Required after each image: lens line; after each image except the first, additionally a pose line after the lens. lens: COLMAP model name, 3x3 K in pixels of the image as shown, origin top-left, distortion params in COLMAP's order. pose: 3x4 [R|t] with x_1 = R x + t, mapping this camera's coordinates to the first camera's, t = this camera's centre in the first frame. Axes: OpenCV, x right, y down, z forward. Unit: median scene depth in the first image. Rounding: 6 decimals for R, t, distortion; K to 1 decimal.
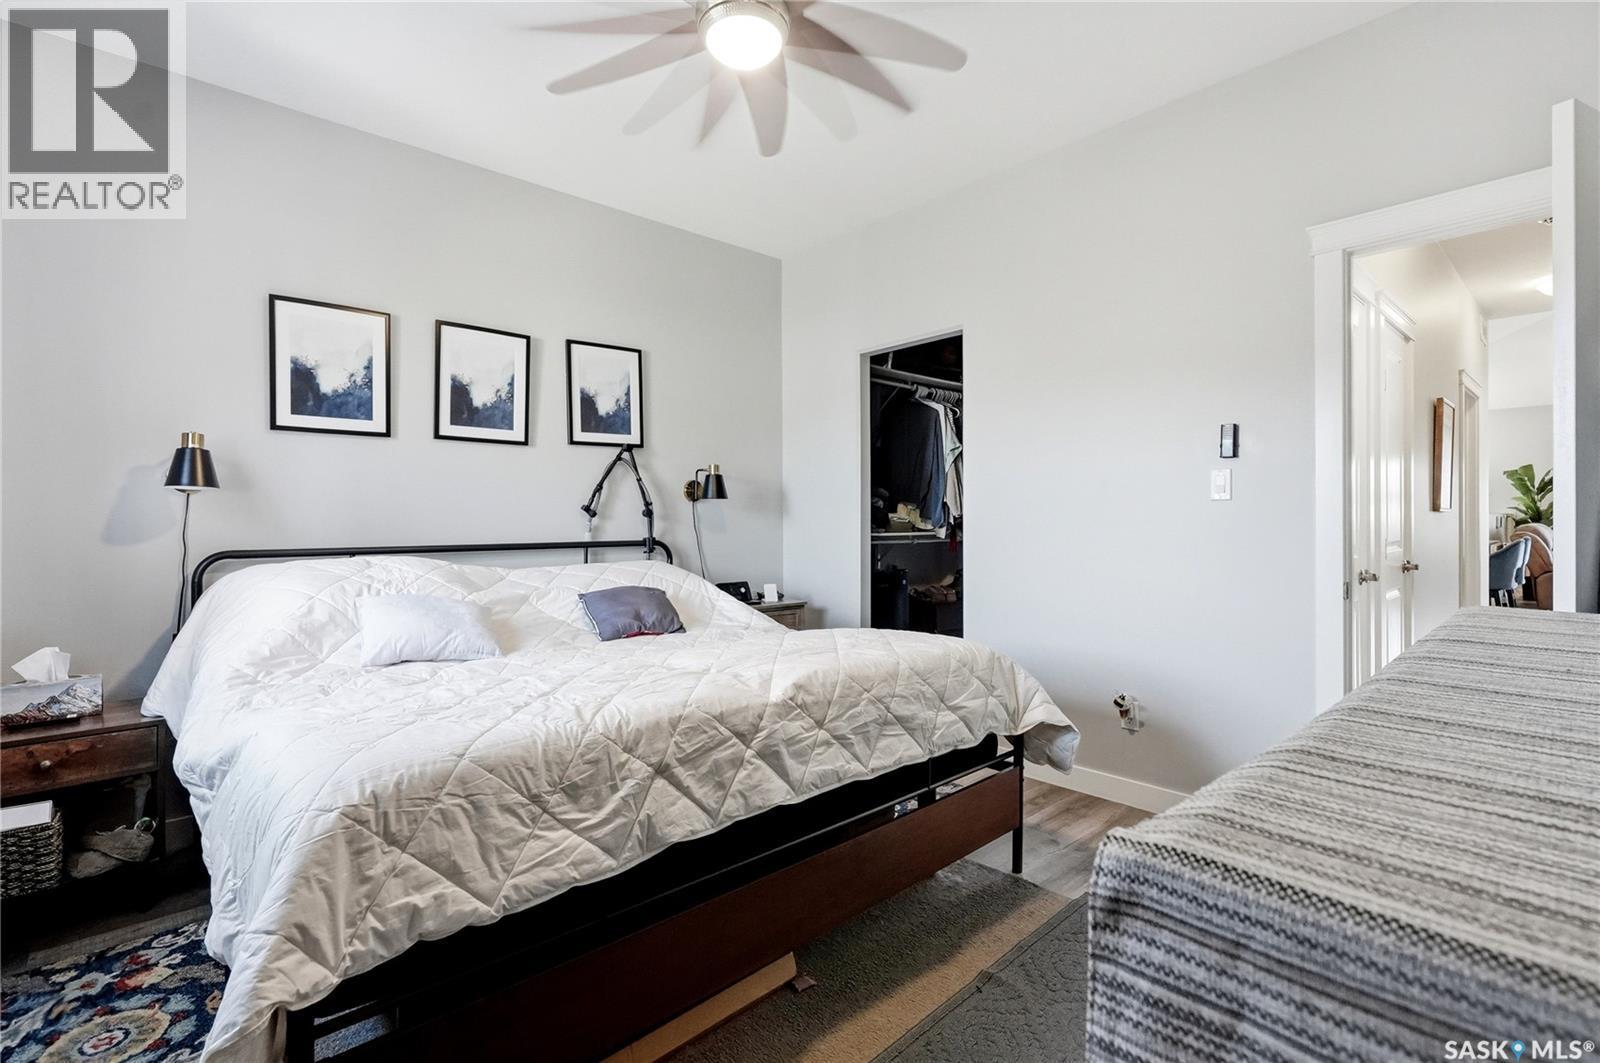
lens RADIAL K [[718.3, 0, 776.5], [0, 718.3, 518.8], [0, 0, 1]] dist [0.043477, 0.000006]
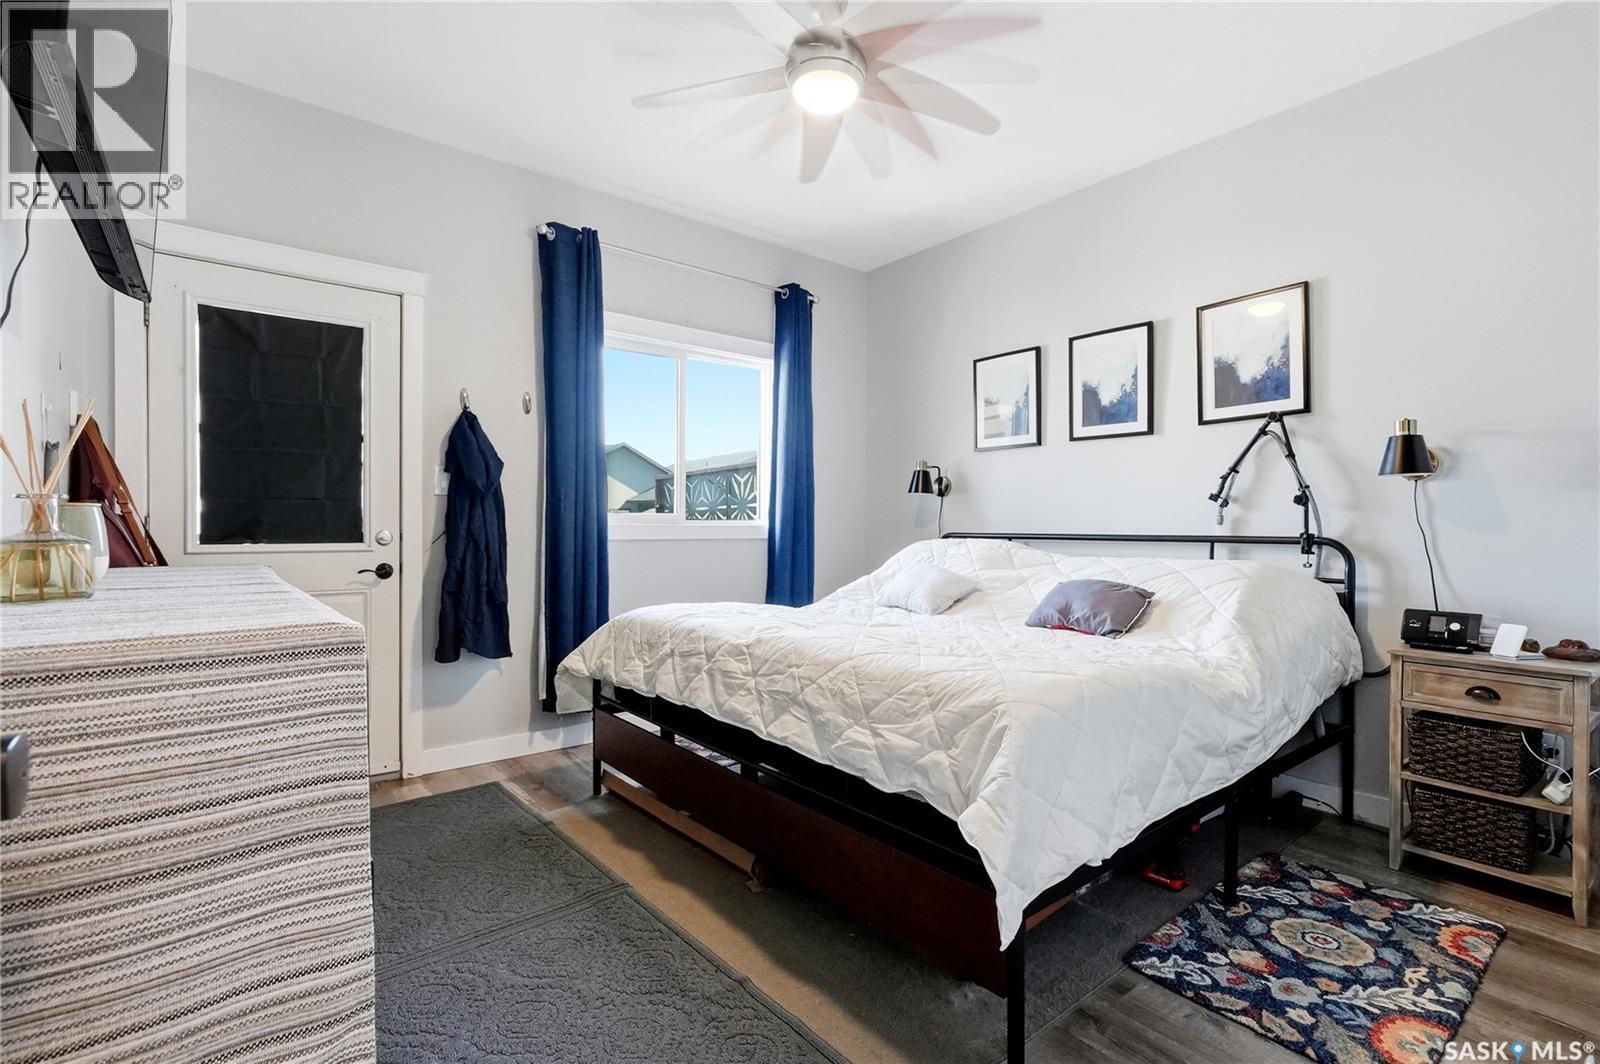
lens RADIAL K [[718.3, 0, 776.5], [0, 718.3, 519.3], [0, 0, 1]] dist [0.043477, 0.000006]
pose [[-0.043026, 0.019023, -0.998893, 0.620179], [0.024751, 0.999532, 0.017969, -0.015302], [0.998767, -0.023951, -0.043476, 0.493423]]
